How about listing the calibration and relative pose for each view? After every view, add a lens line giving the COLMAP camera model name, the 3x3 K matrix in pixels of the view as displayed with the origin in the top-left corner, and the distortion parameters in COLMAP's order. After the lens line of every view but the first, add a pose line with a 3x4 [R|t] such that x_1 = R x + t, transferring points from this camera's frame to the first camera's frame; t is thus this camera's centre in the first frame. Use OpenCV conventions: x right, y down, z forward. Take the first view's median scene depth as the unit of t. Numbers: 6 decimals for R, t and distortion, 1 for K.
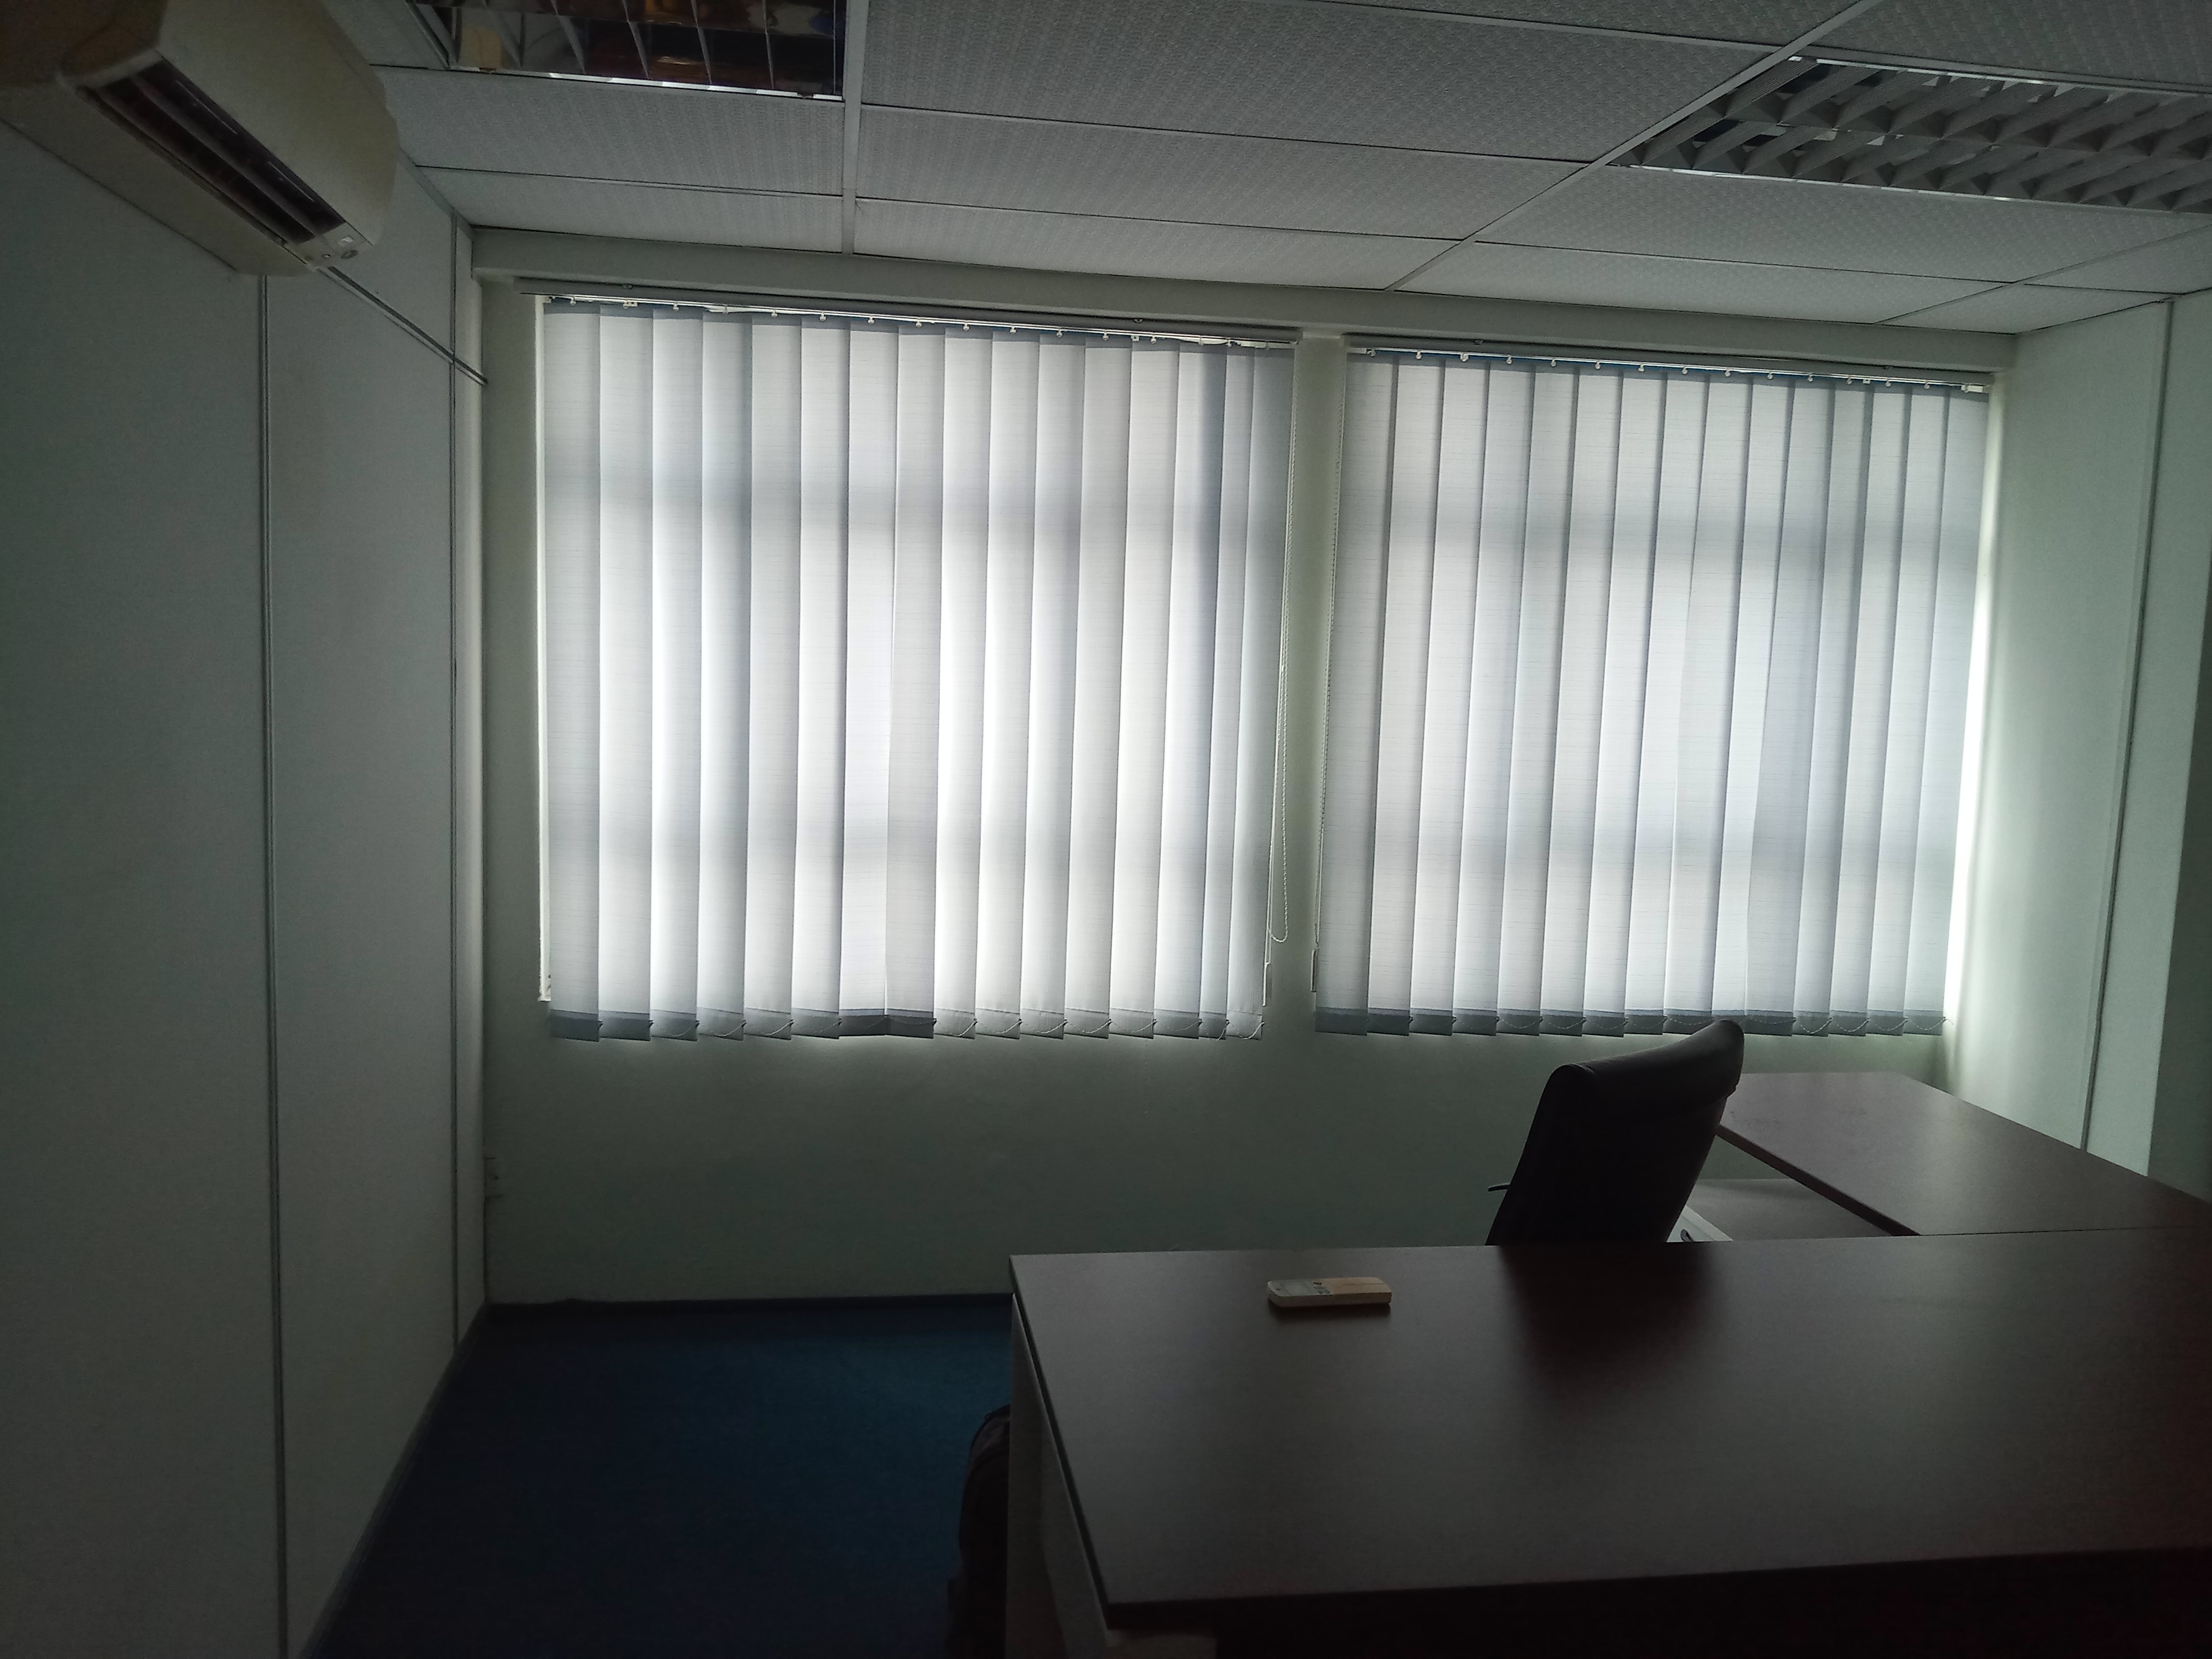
lens RADIAL K [[1761.6, 0, 1106.0], [0, 1761.6, 829.5], [0, 0, 1]] dist [0.040105, -0.099888]
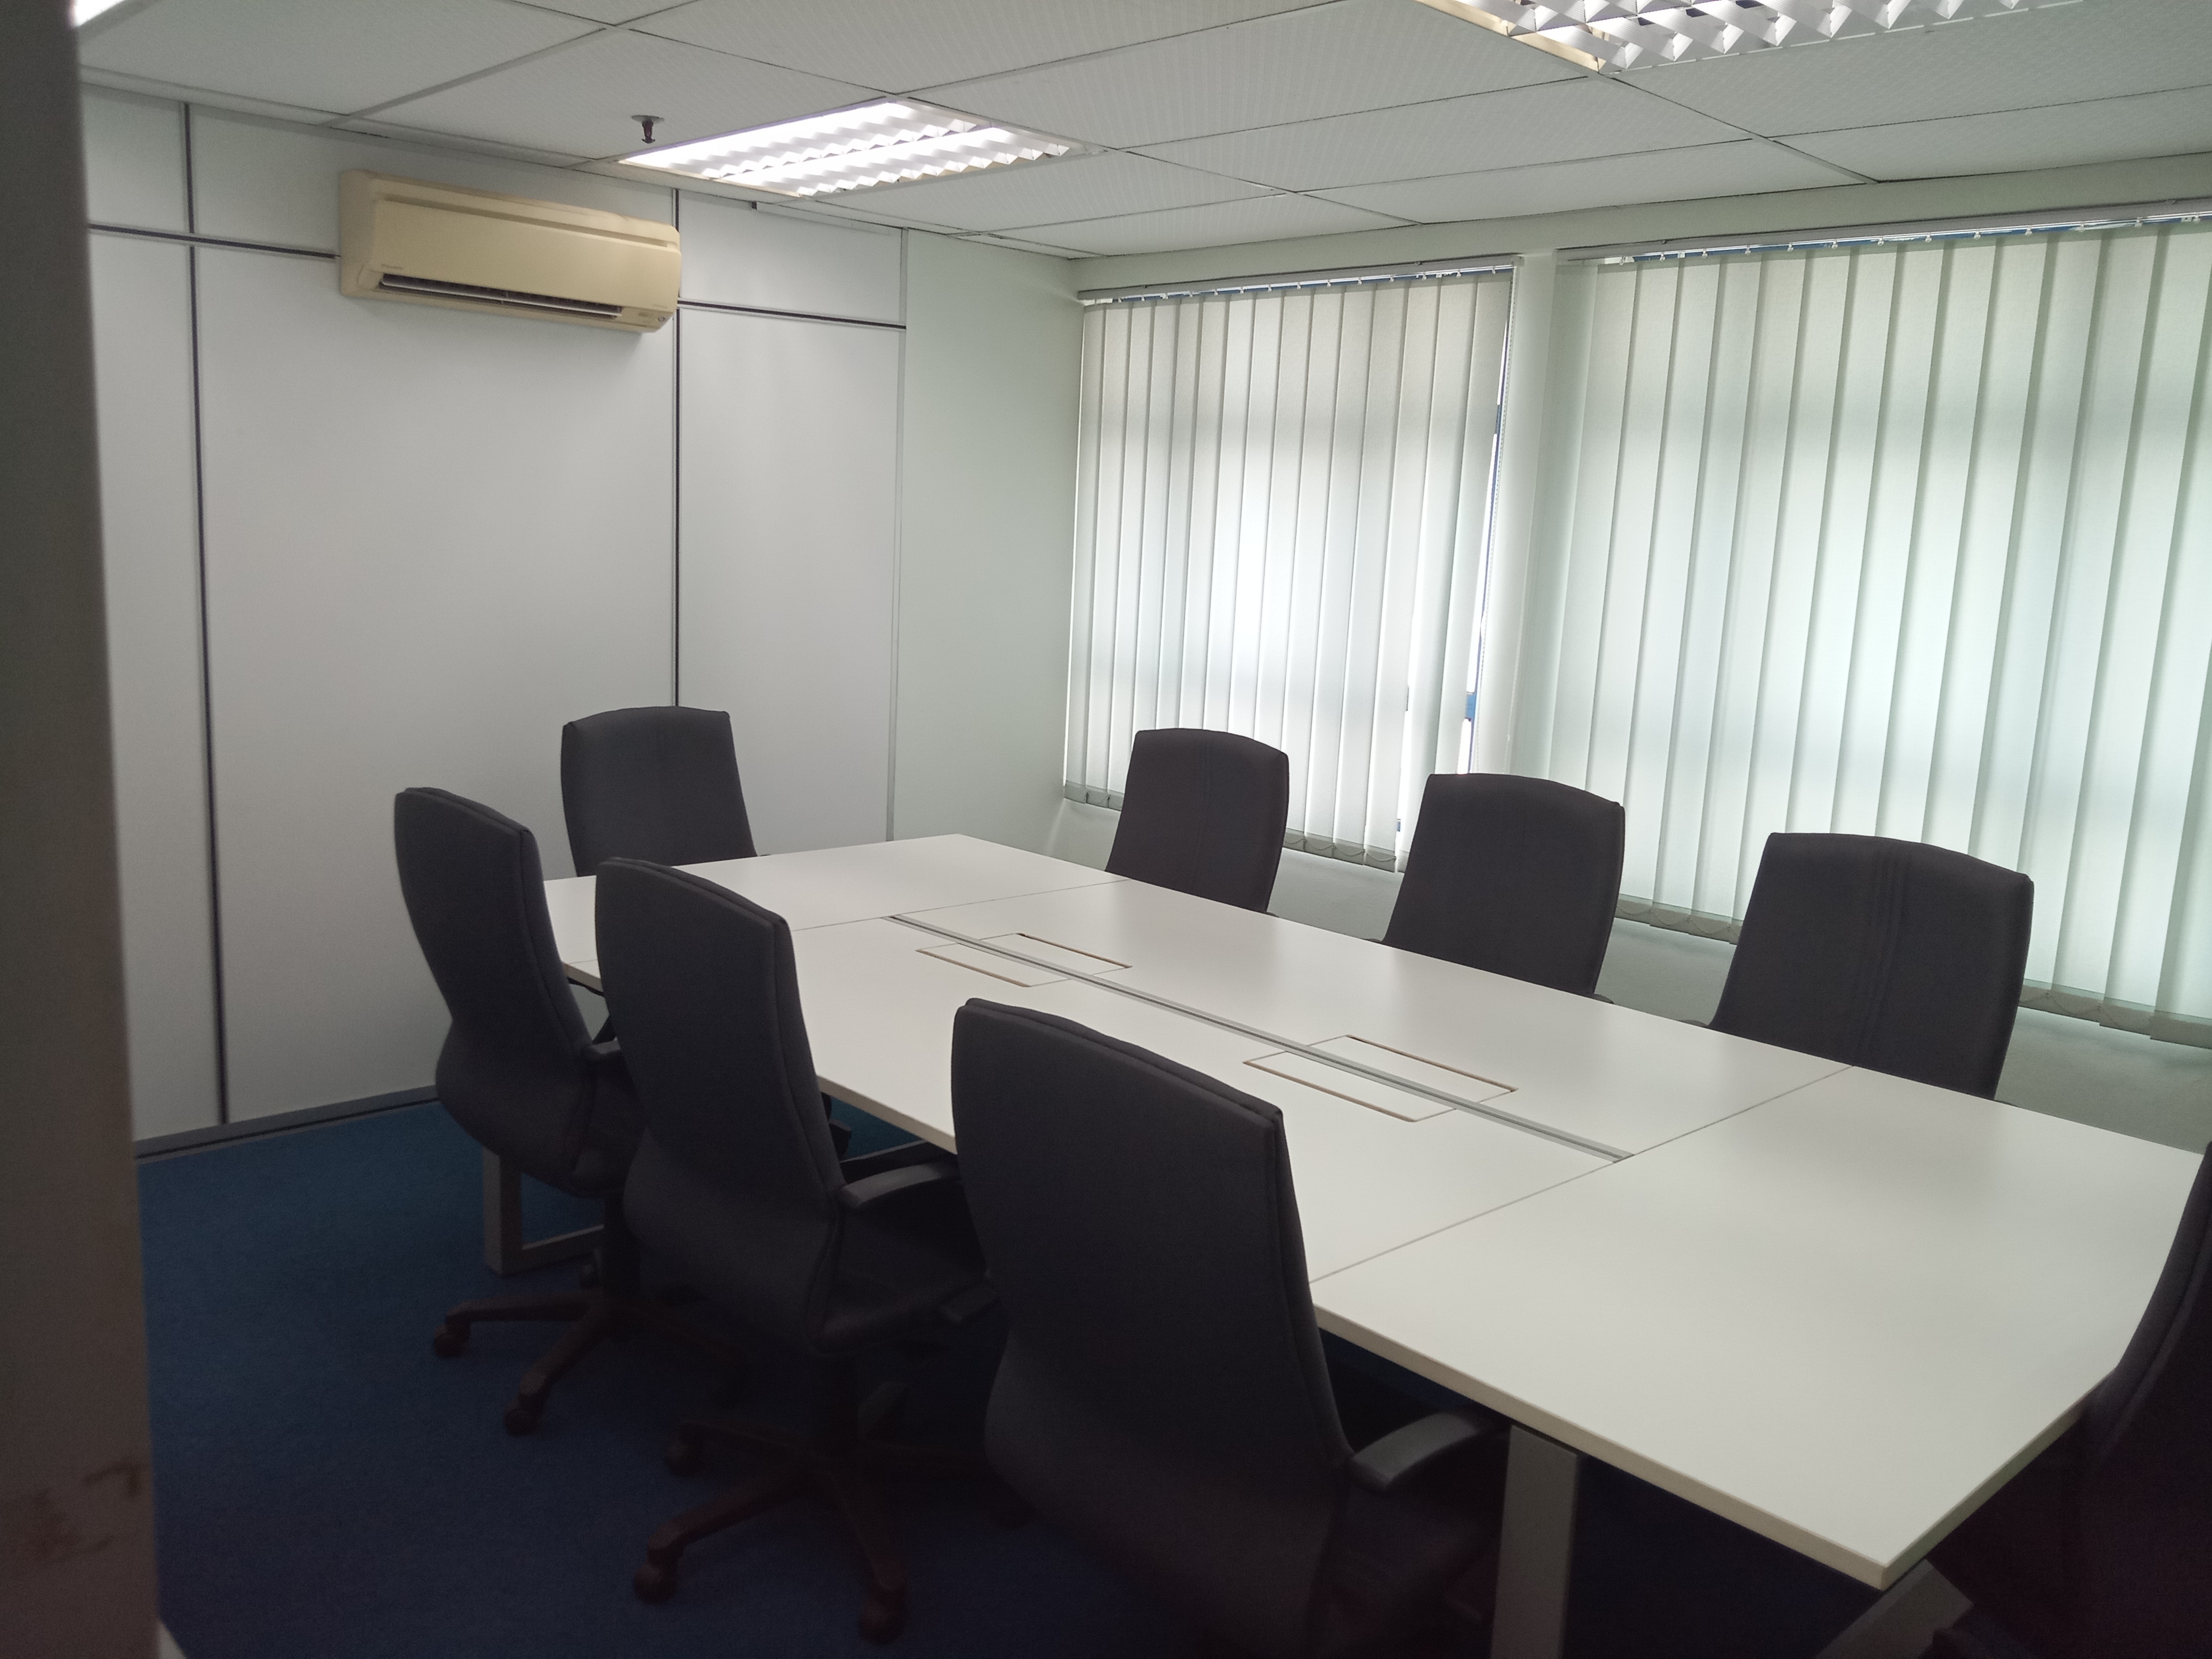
lens RADIAL K [[1761.6, 0, 1106.0], [0, 1761.6, 829.5], [0, 0, 1]] dist [0.040105, -0.099888]
pose [[0.562616, 0.139159, -0.814922, 1.205313], [-0.117142, 0.989205, 0.088046, 0.014757], [0.818377, 0.045925, 0.572844, 0.205626]]
